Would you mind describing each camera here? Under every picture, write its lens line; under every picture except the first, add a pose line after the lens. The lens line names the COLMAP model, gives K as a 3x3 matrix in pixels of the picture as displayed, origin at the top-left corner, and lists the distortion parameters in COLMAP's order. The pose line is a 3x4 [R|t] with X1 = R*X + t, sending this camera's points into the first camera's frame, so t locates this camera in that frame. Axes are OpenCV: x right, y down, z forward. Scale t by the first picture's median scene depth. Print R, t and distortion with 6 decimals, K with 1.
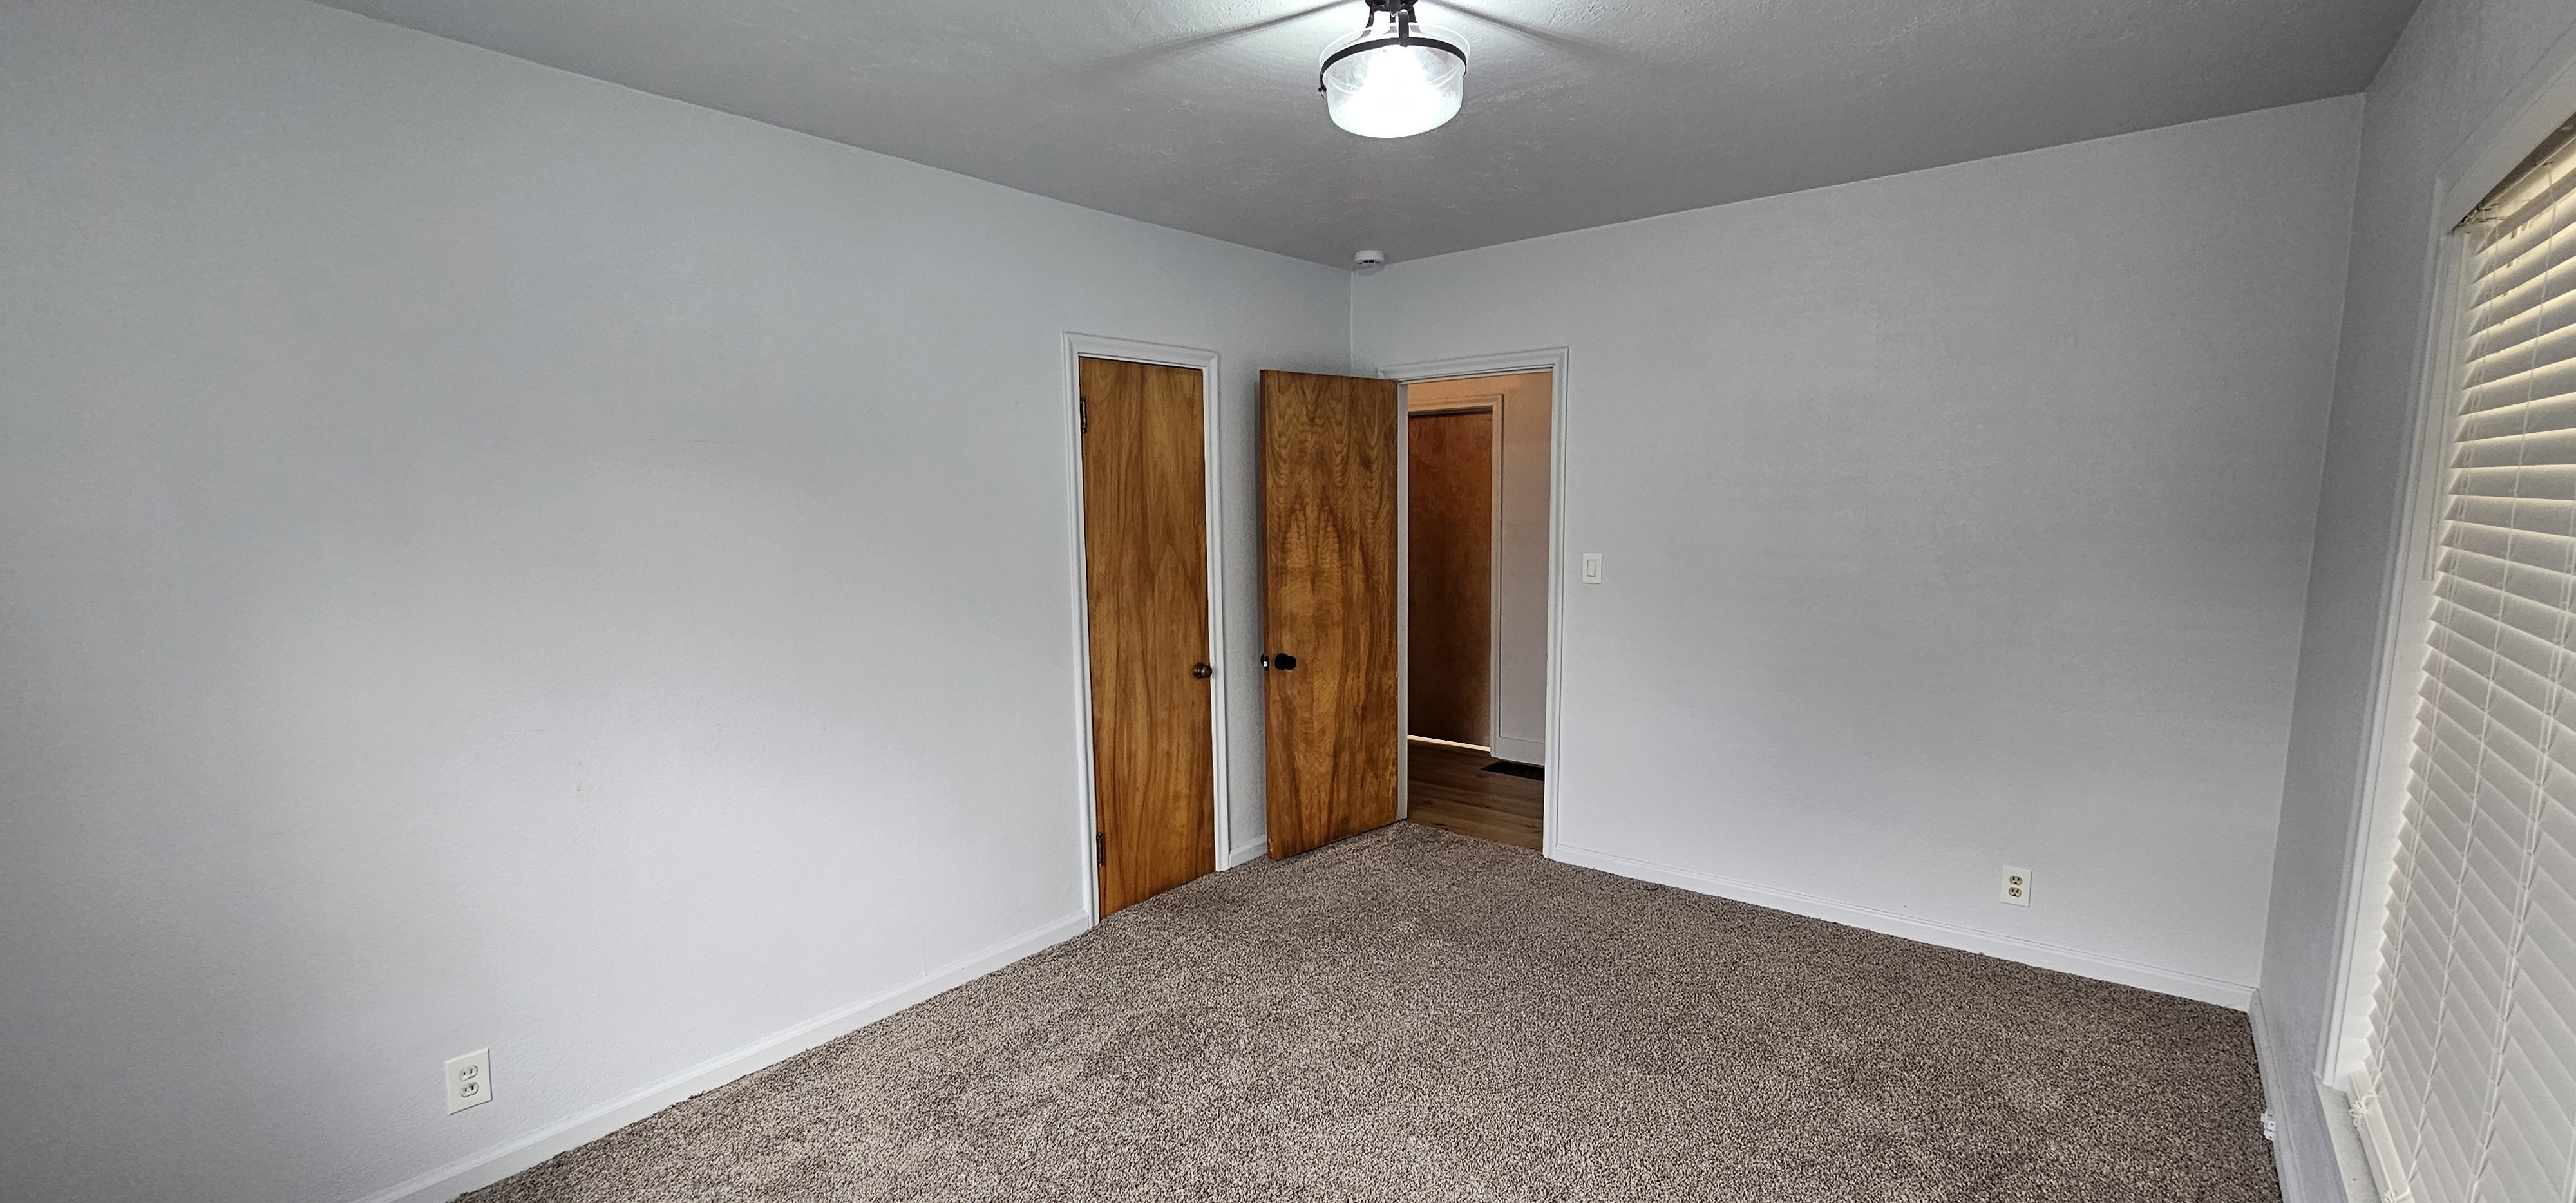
lens RADIAL K [[1047.6, 0, 1289.1], [0, 1047.6, 625.1], [0, 0, 1]] dist [-0.000532, -0.000153]
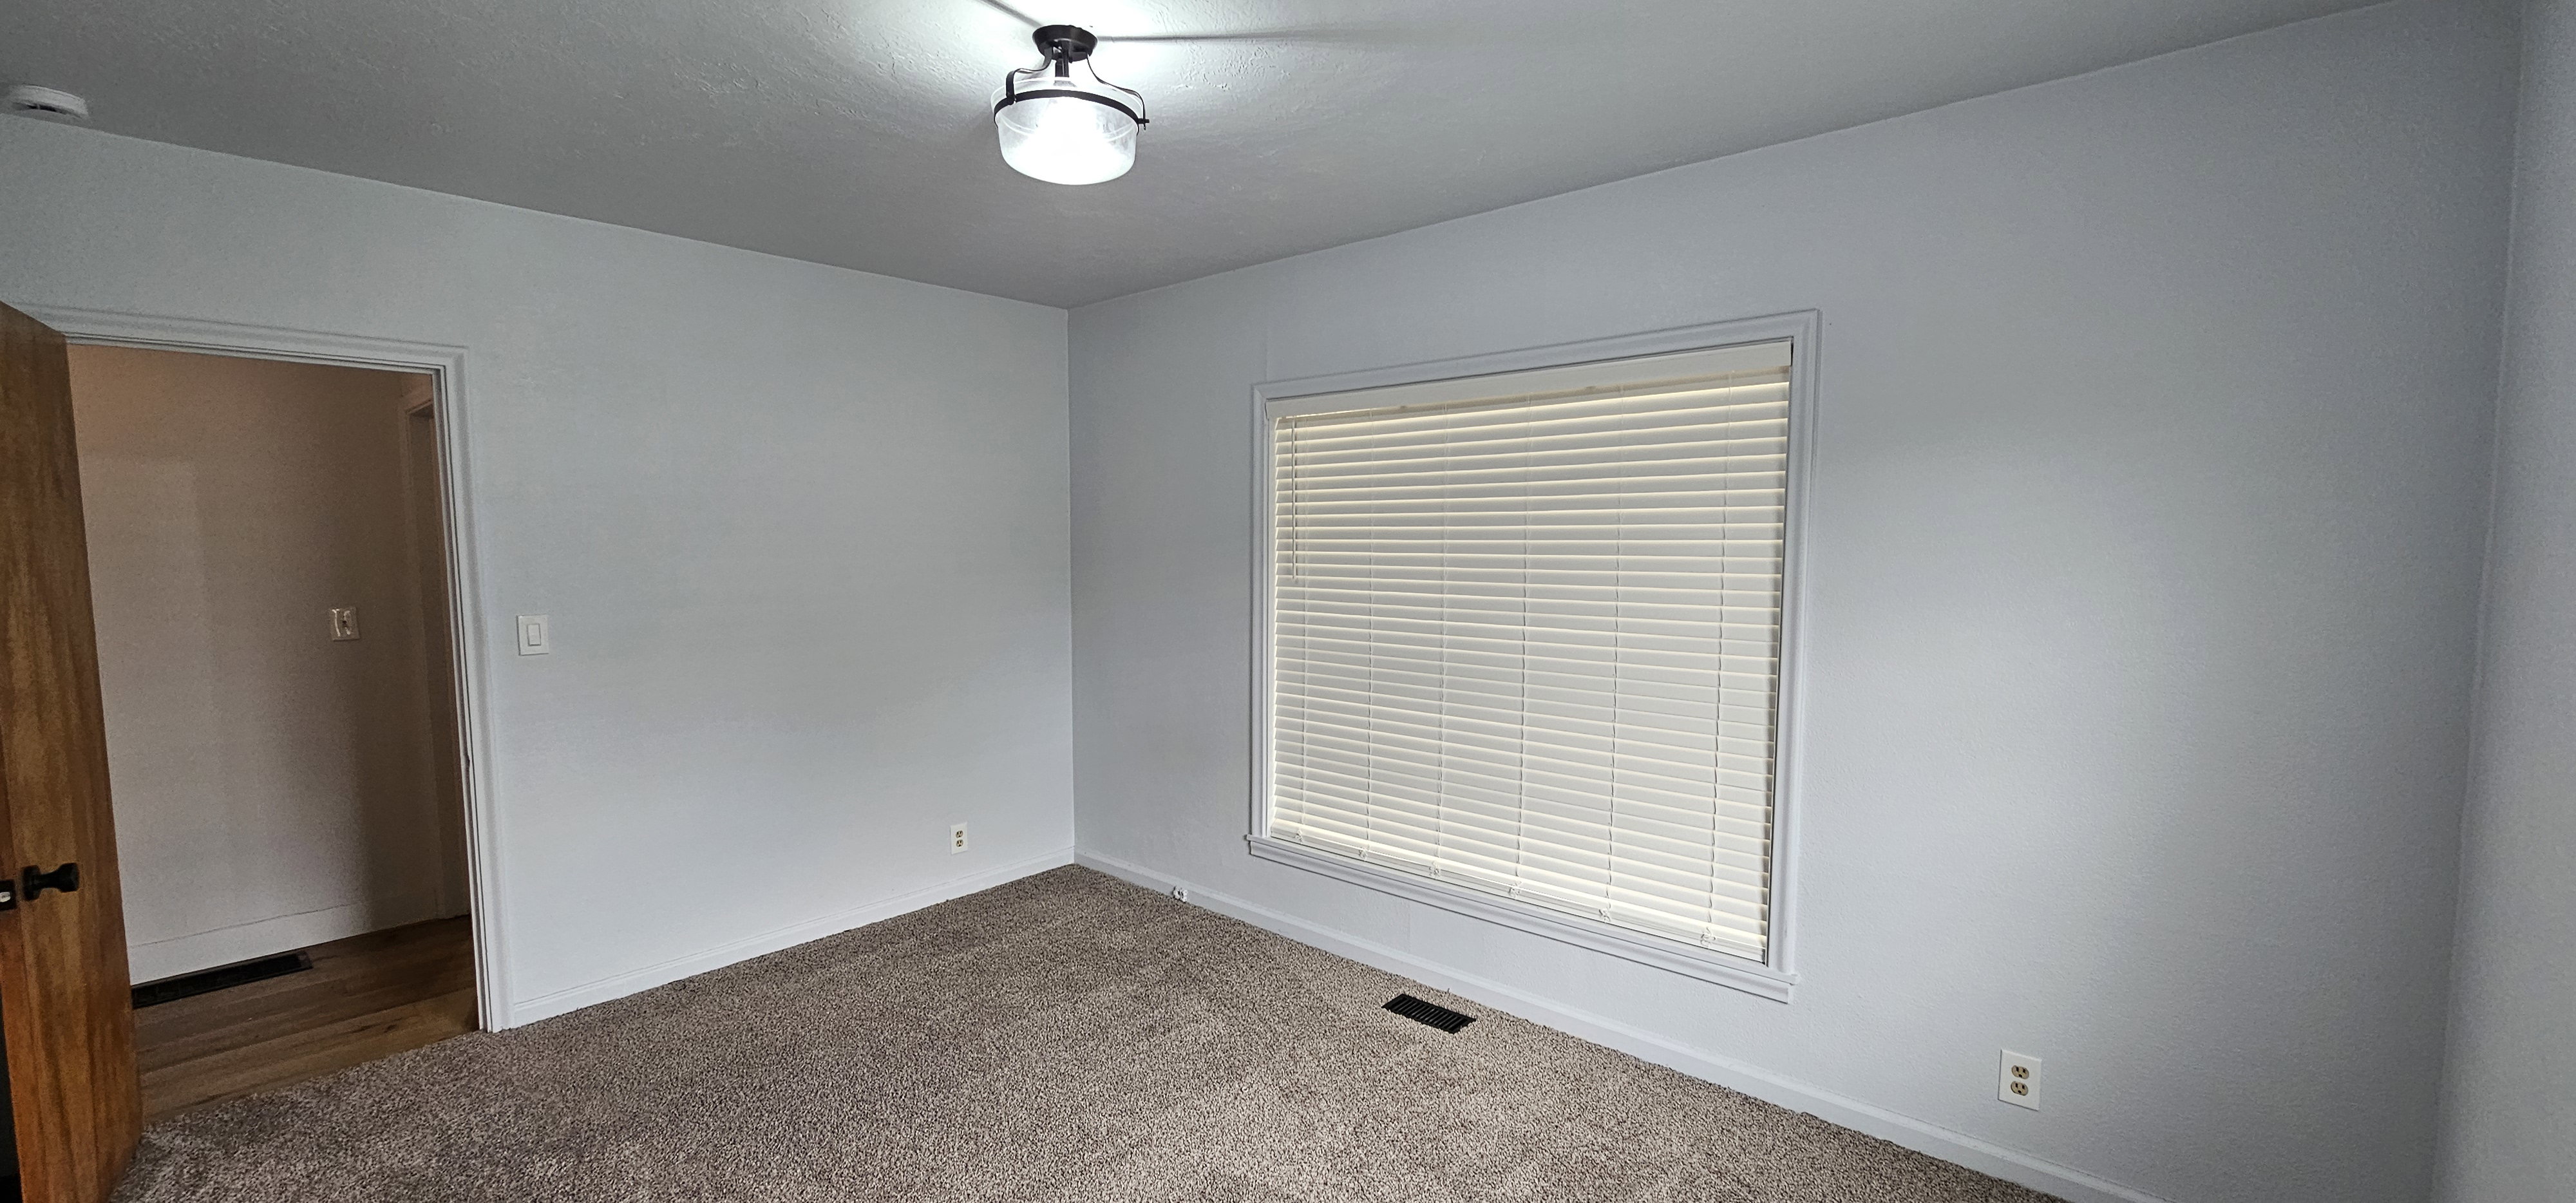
lens RADIAL K [[1050.0, 0, 1288.1], [0, 1050.0, 624.9], [0, 0, 1]] dist [0.000114, 0.000613]
pose [[0.047422, -0.074942, 0.996060, -0.459005], [0.130940, 0.989043, 0.068180, -0.040686], [-0.990255, 0.127191, 0.056715, 0.384040]]
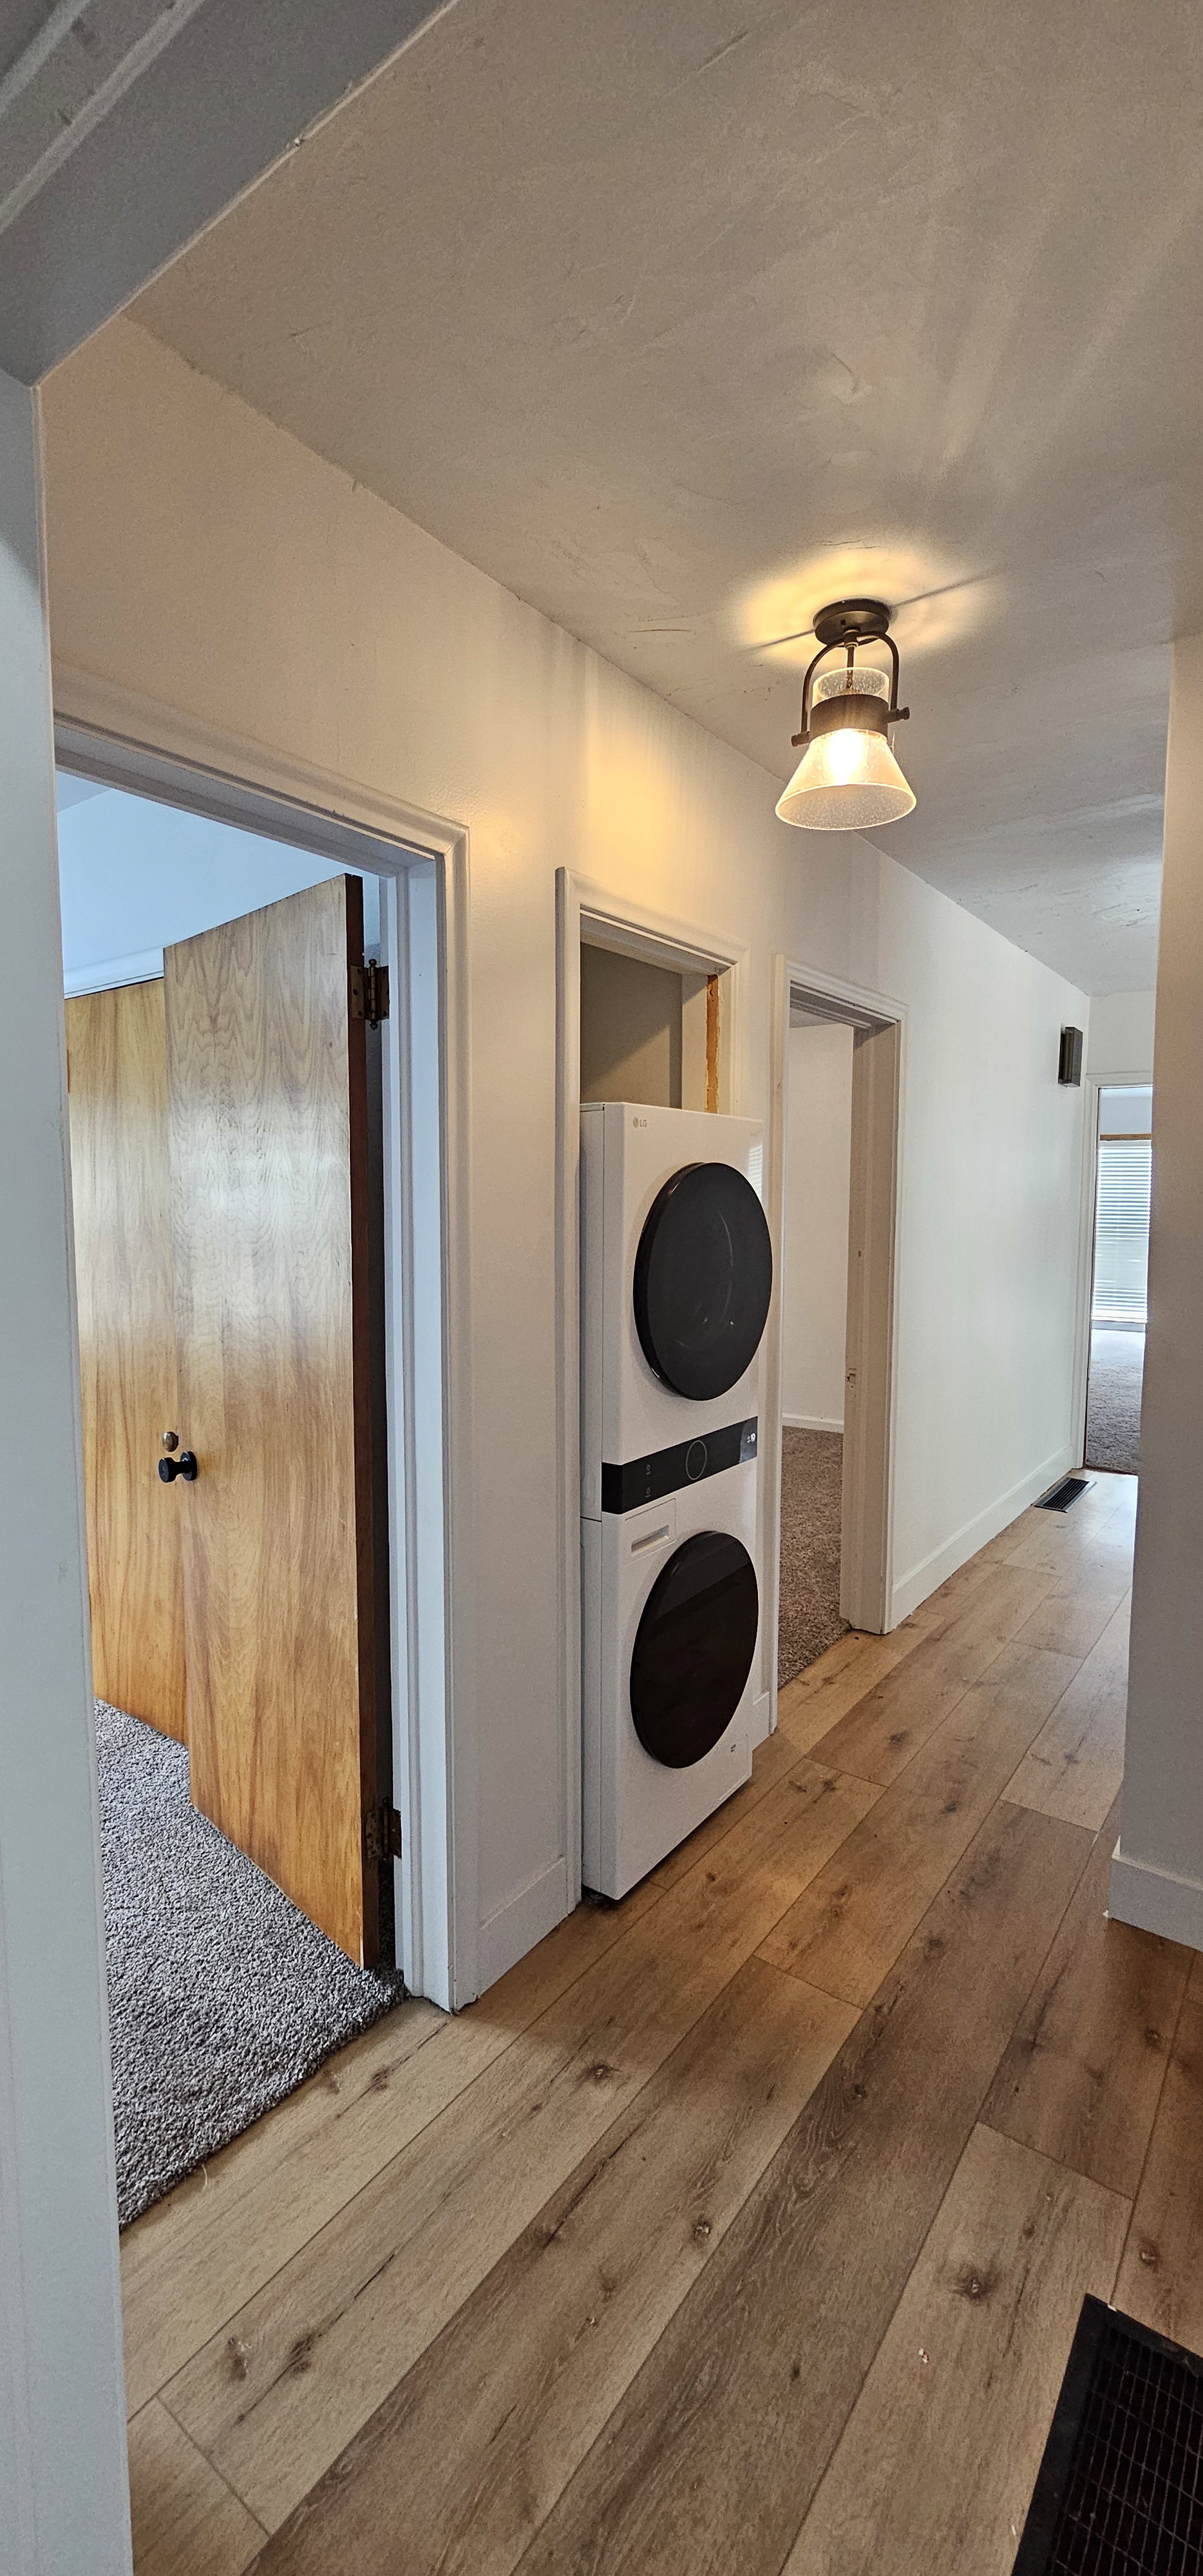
lens RADIAL K [[1047.6, 0, 583.5], [0, 1047.6, 1286.5], [0, 0, 1]] dist [-0.000532, -0.000153]
pose [[0.045133, 0.099074, -0.994056, 0.552458], [-0.133648, 0.986724, 0.092275, -0.140182], [0.990001, 0.128689, 0.057775, 1.173034]]
